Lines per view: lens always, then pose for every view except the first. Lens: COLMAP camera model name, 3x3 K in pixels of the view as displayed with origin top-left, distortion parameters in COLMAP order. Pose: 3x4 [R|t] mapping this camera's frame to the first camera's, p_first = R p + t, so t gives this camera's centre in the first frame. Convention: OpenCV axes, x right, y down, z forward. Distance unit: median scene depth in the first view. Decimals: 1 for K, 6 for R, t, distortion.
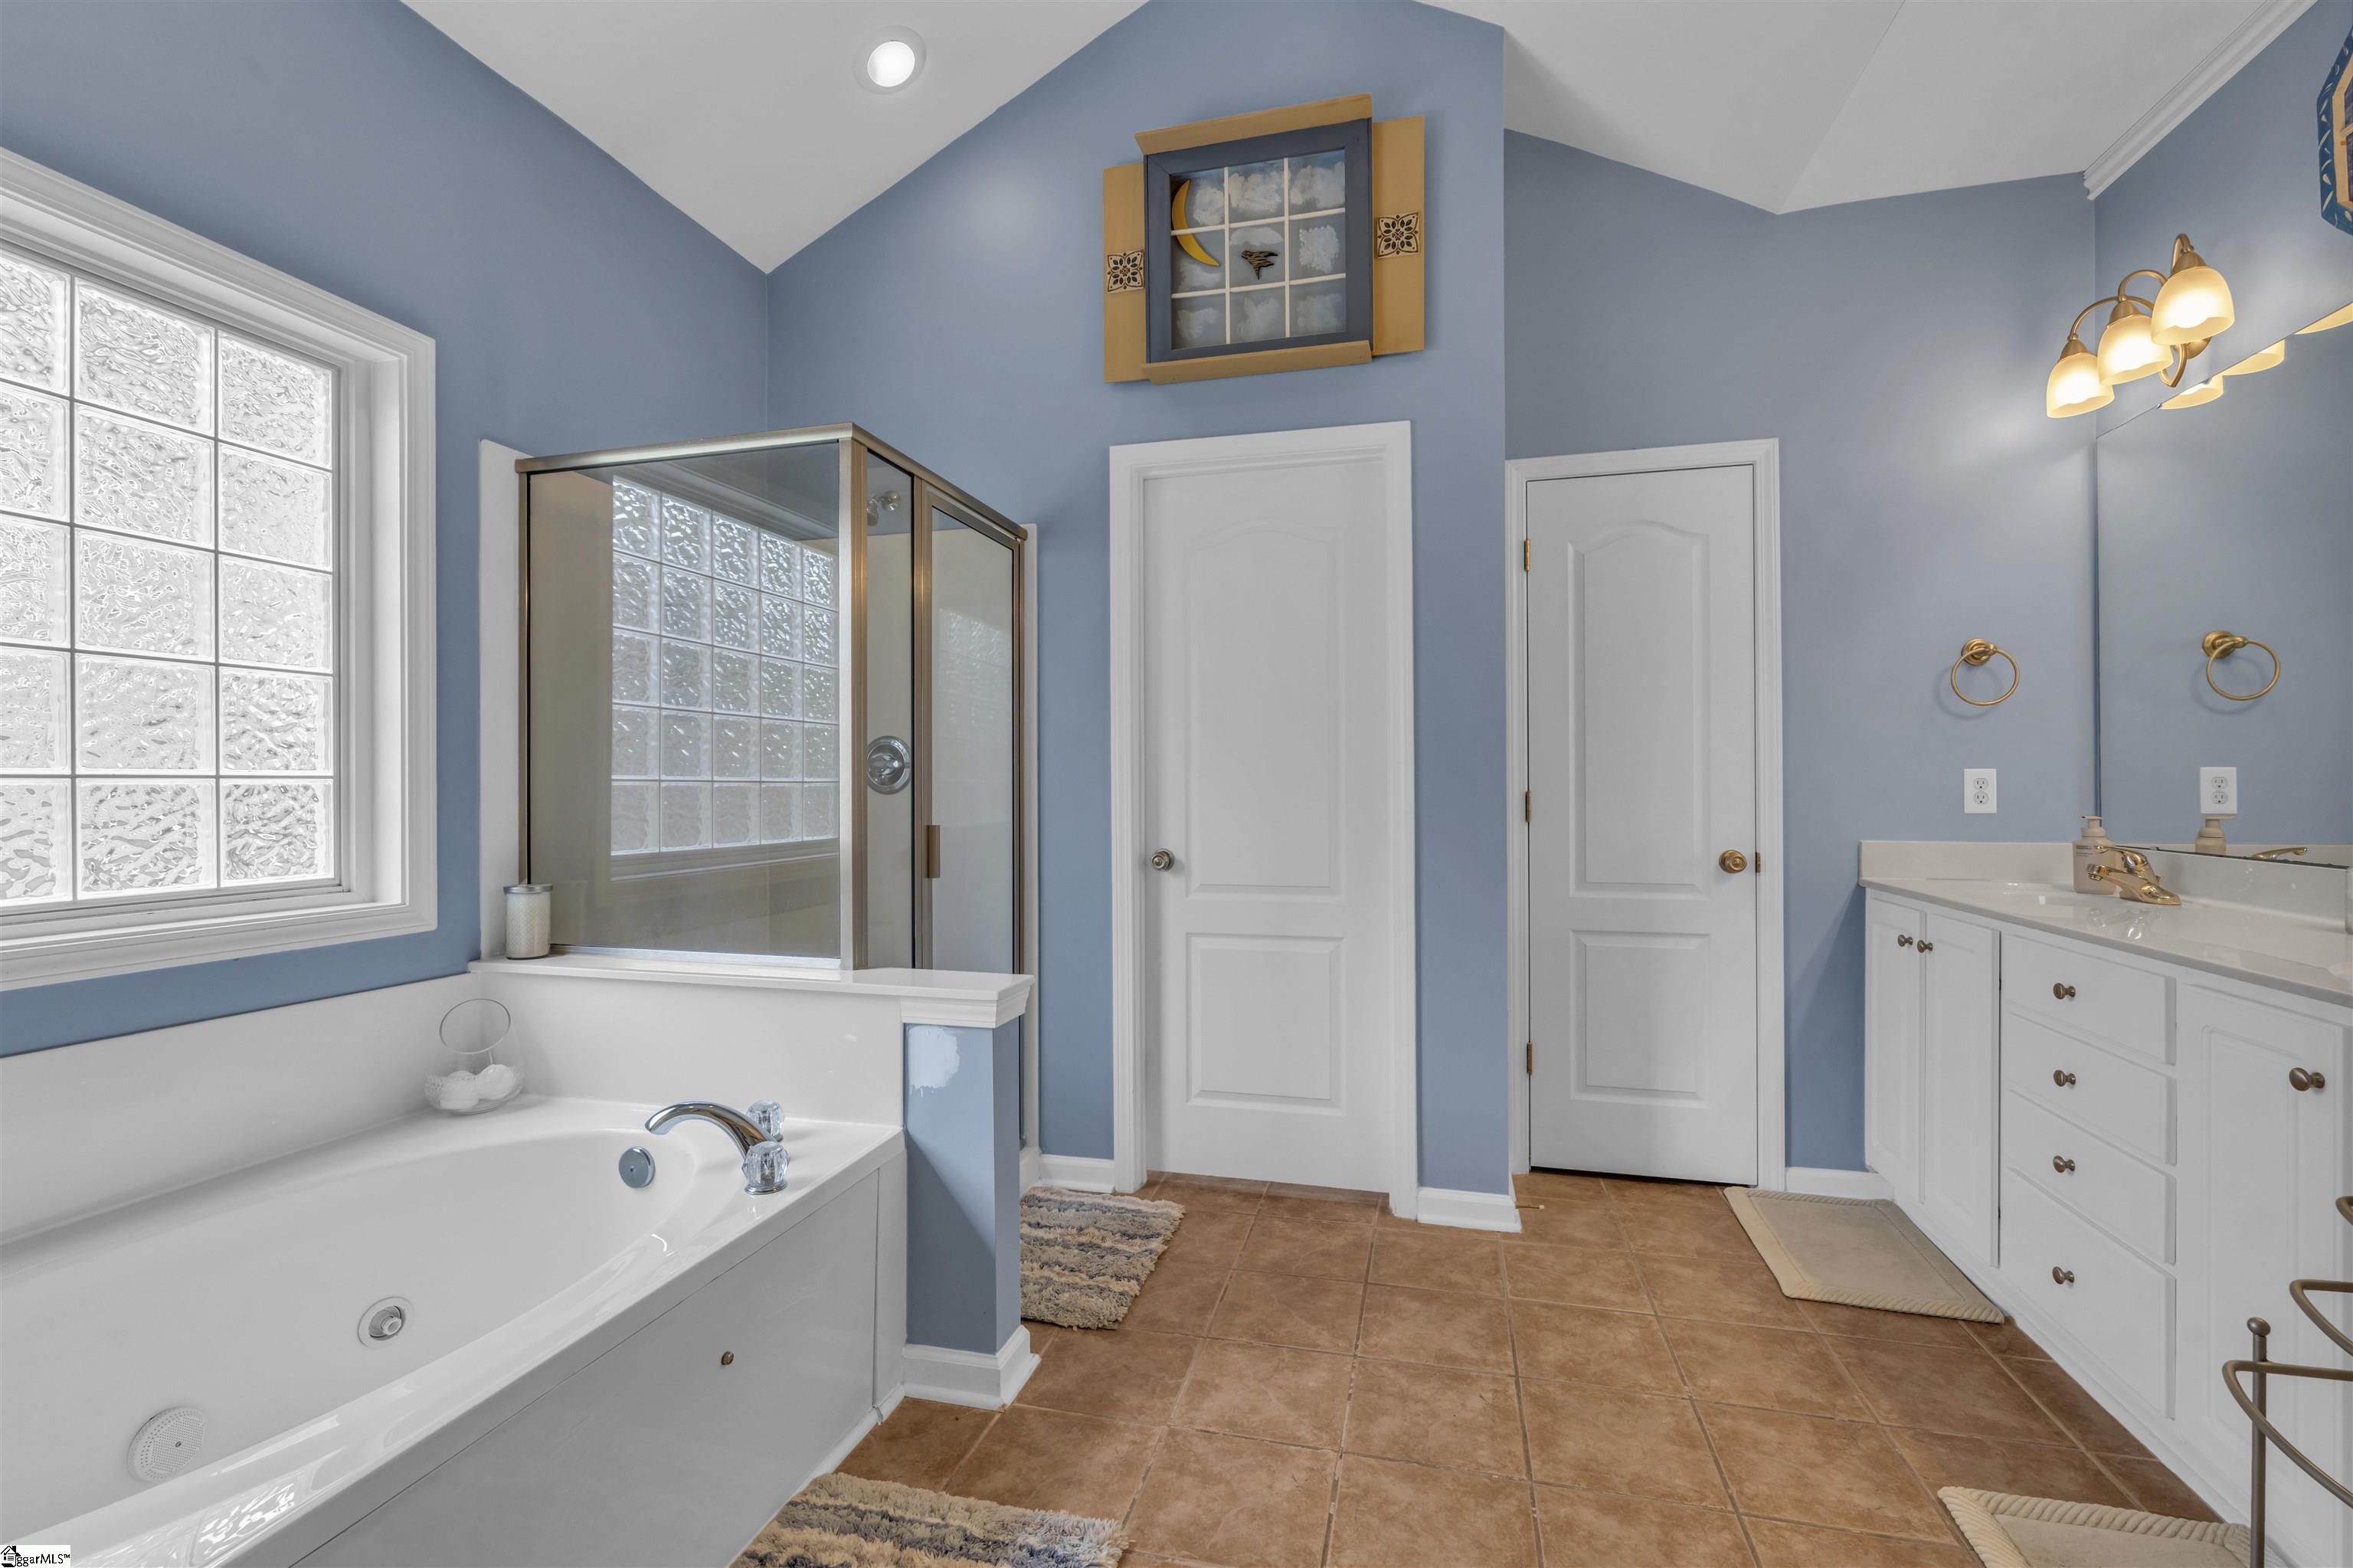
lens RADIAL K [[1066.3, 0, 1178.5], [0, 1066.3, 790.8], [0, 0, 1]] dist [-0.008575, 0.000698]
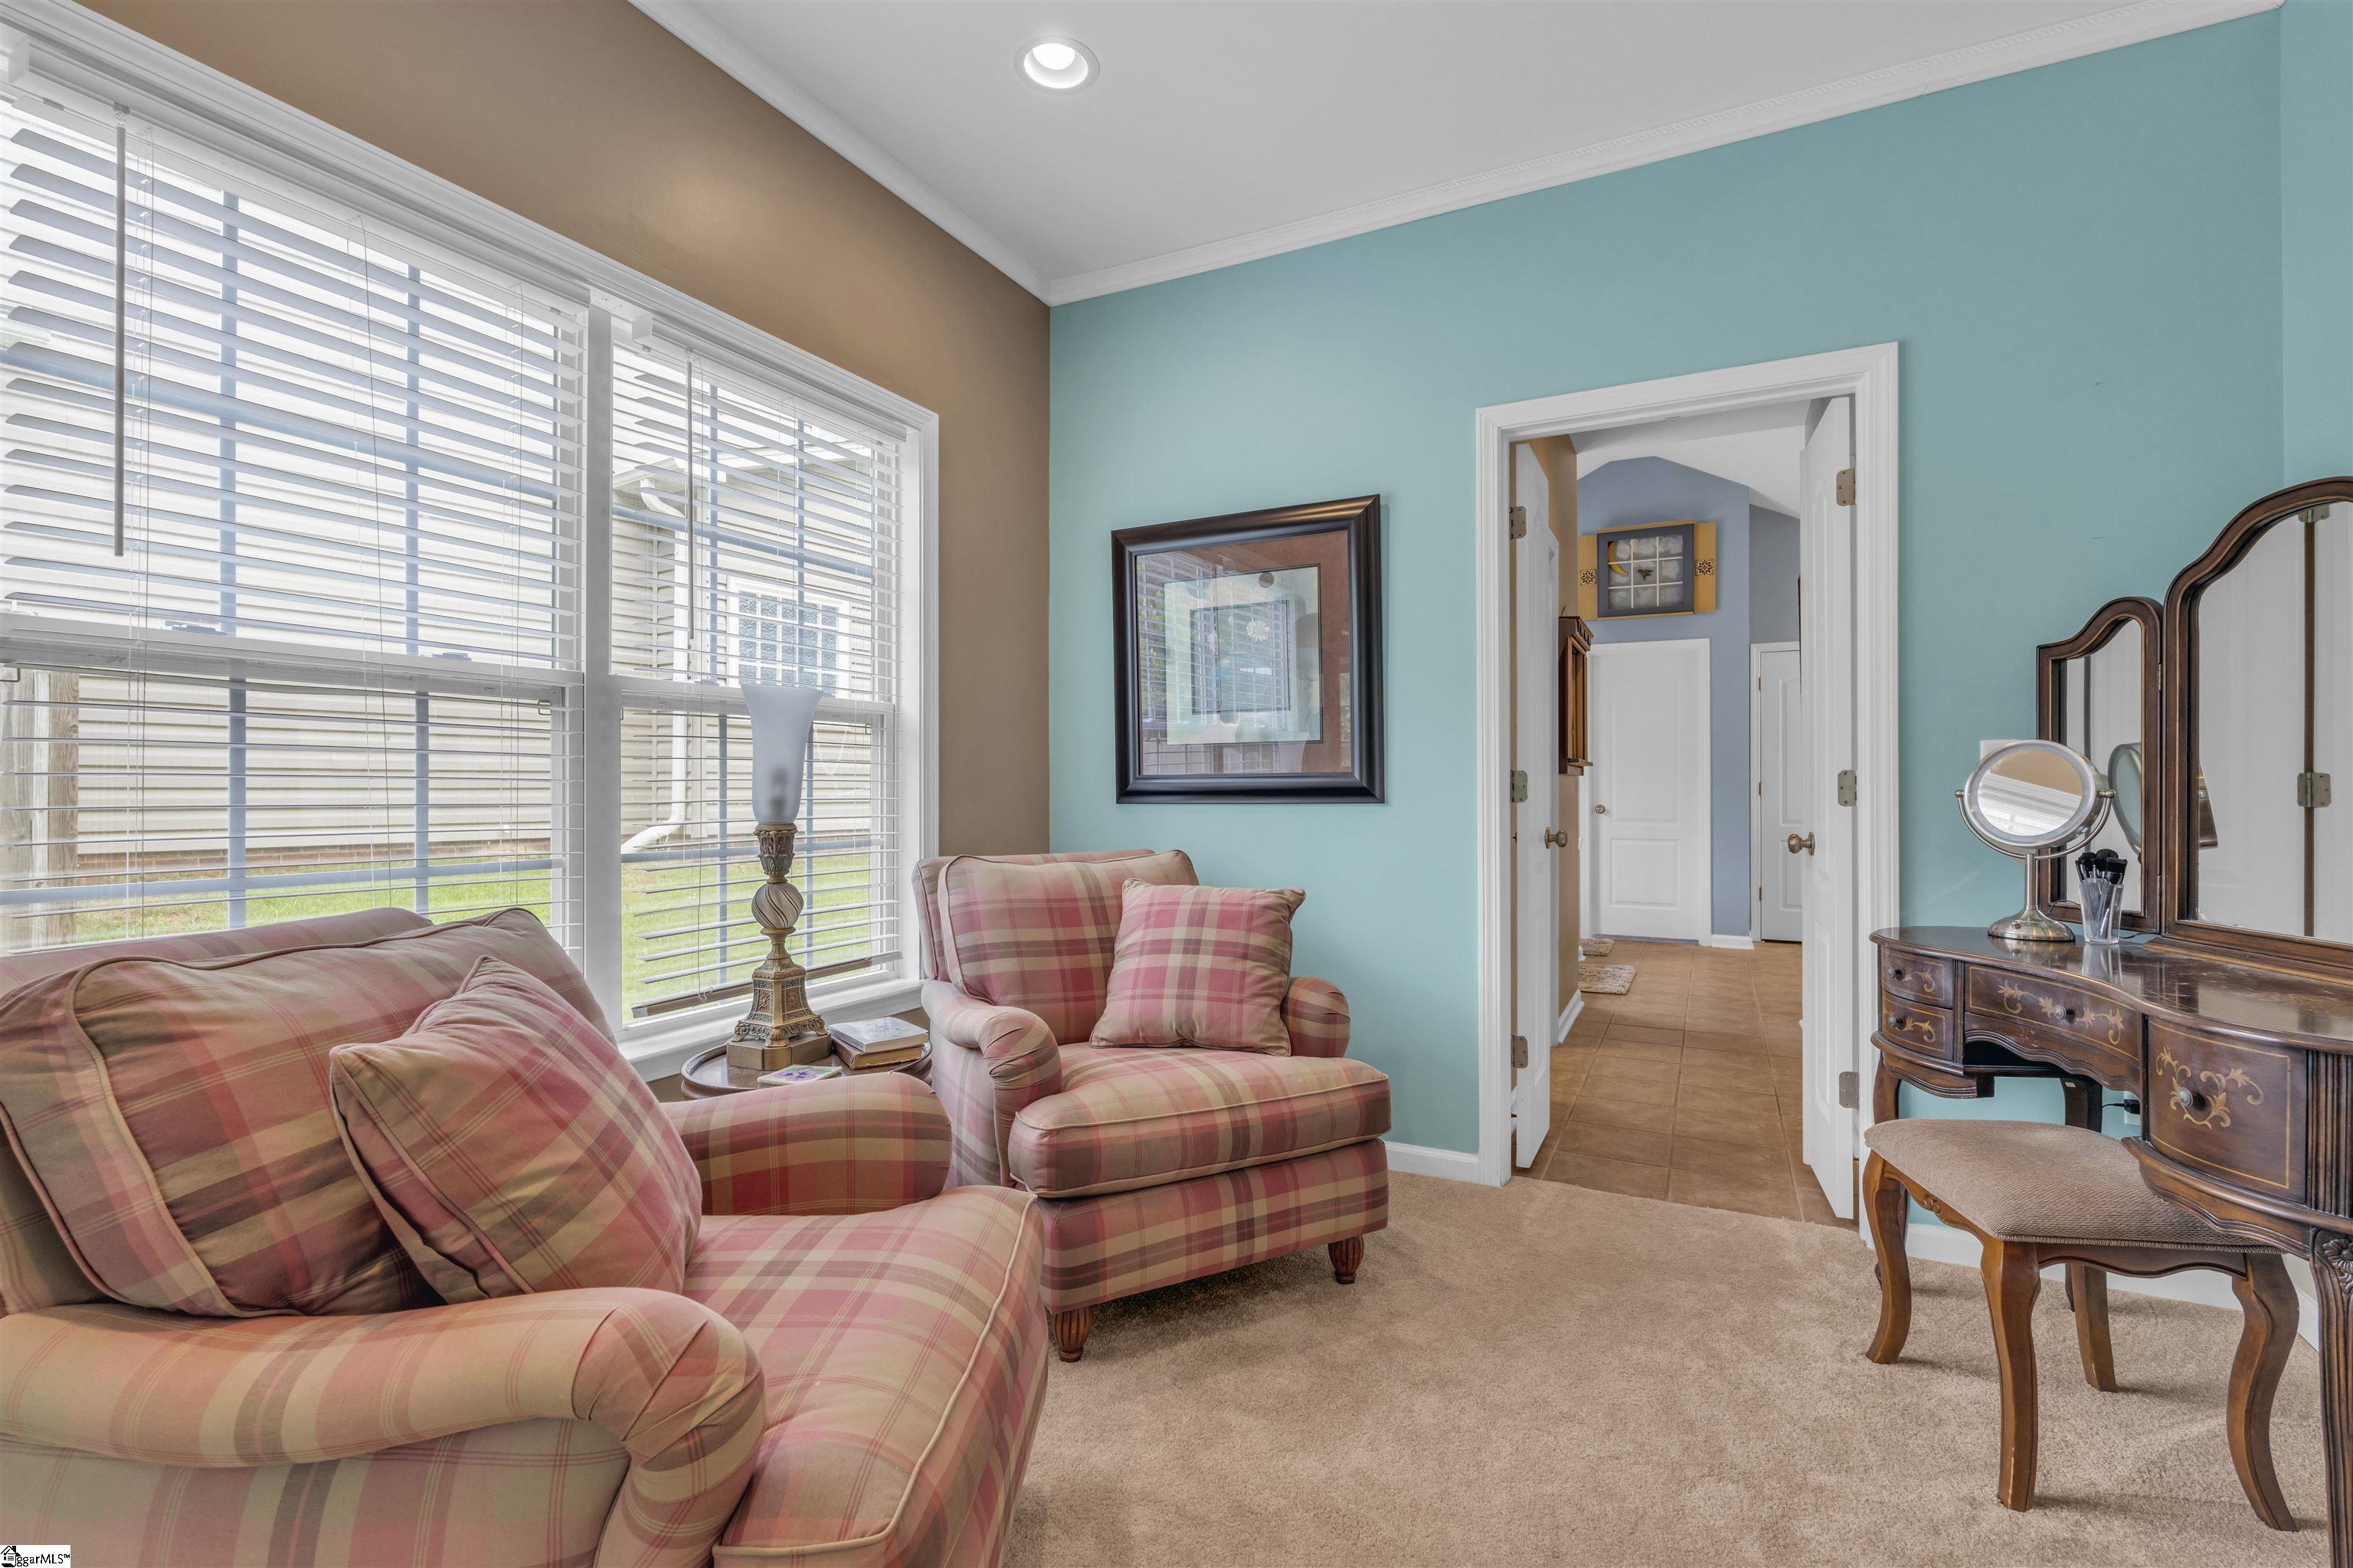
lens RADIAL K [[1066.3, 0, 1176.1], [0, 1066.3, 778.7], [0, 0, 1]] dist [-0.008575, 0.000698]
pose [[0.977715, 0.003011, -0.209914, -0.502883], [-0.001492, 0.999972, 0.007395, -0.025088], [0.209930, -0.006917, 0.977692, -1.791191]]
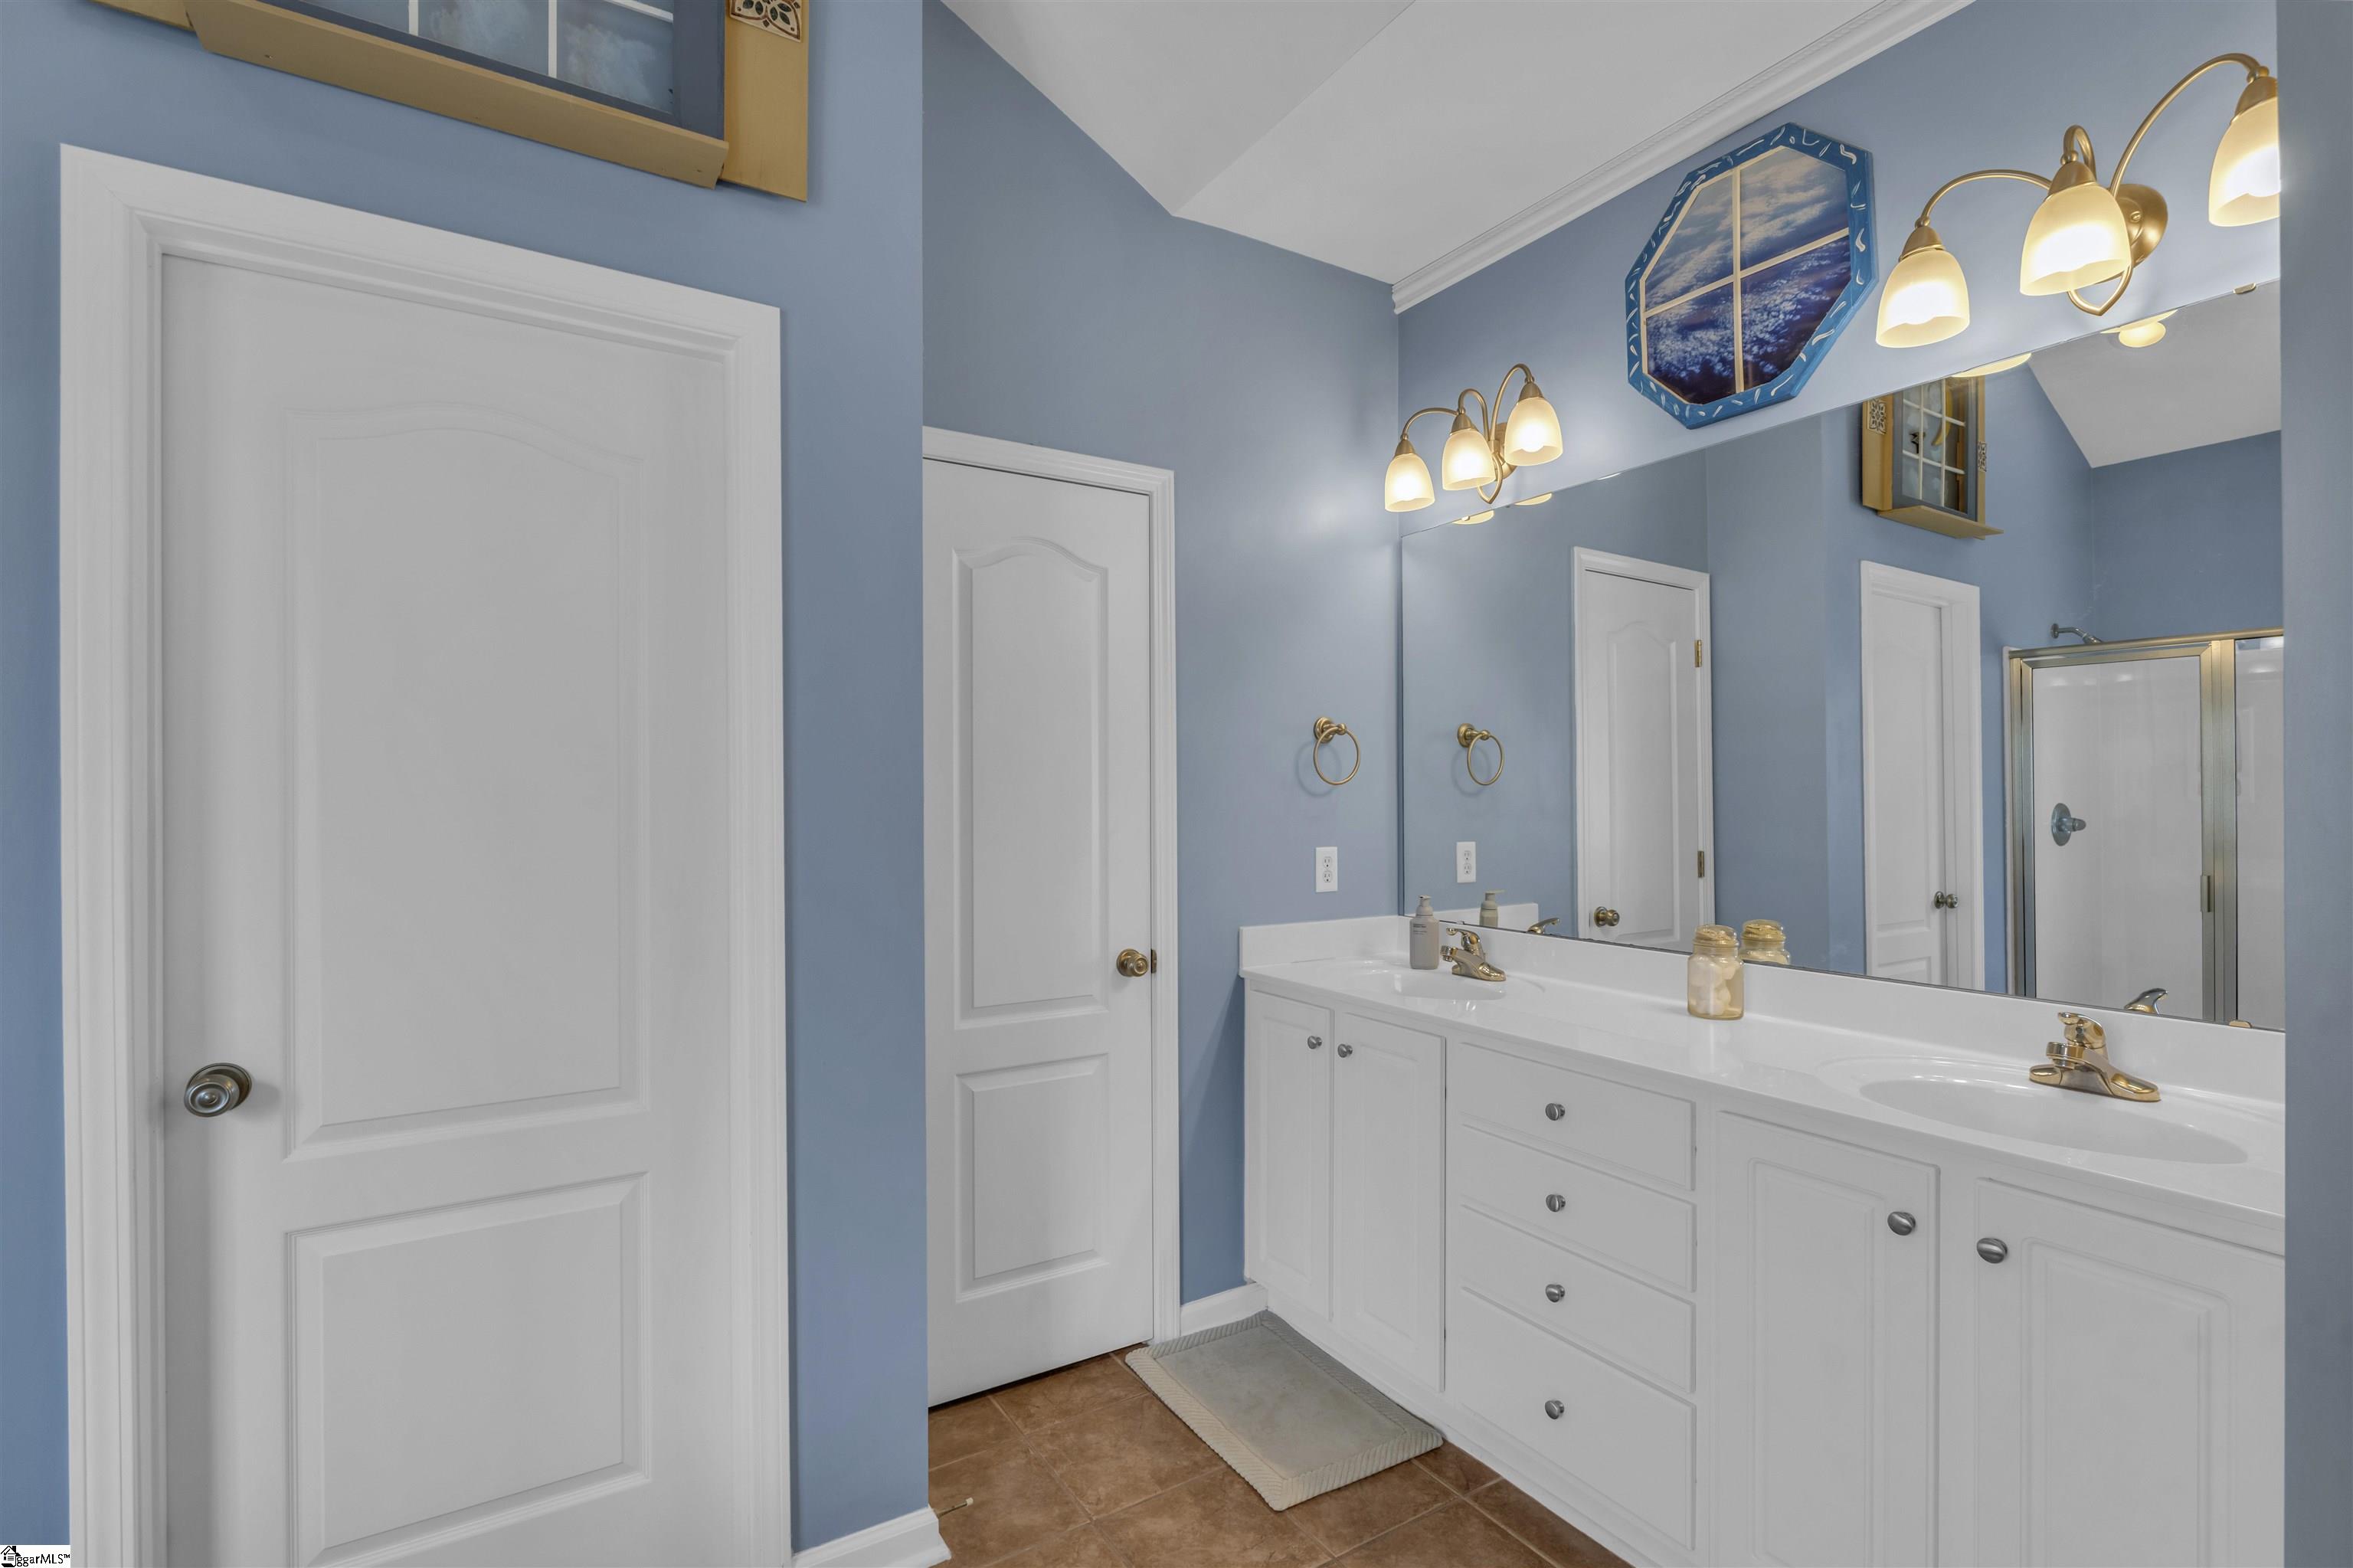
lens RADIAL K [[1066.3, 0, 1180.7], [0, 1066.3, 795.5], [0, 0, 1]] dist [-0.008575, 0.000698]
pose [[0.685149, 0.003092, 0.728396, -0.068157], [0.000963, 0.999986, -0.005151, -0.063895], [-0.728402, 0.004230, 0.685137, 0.411214]]
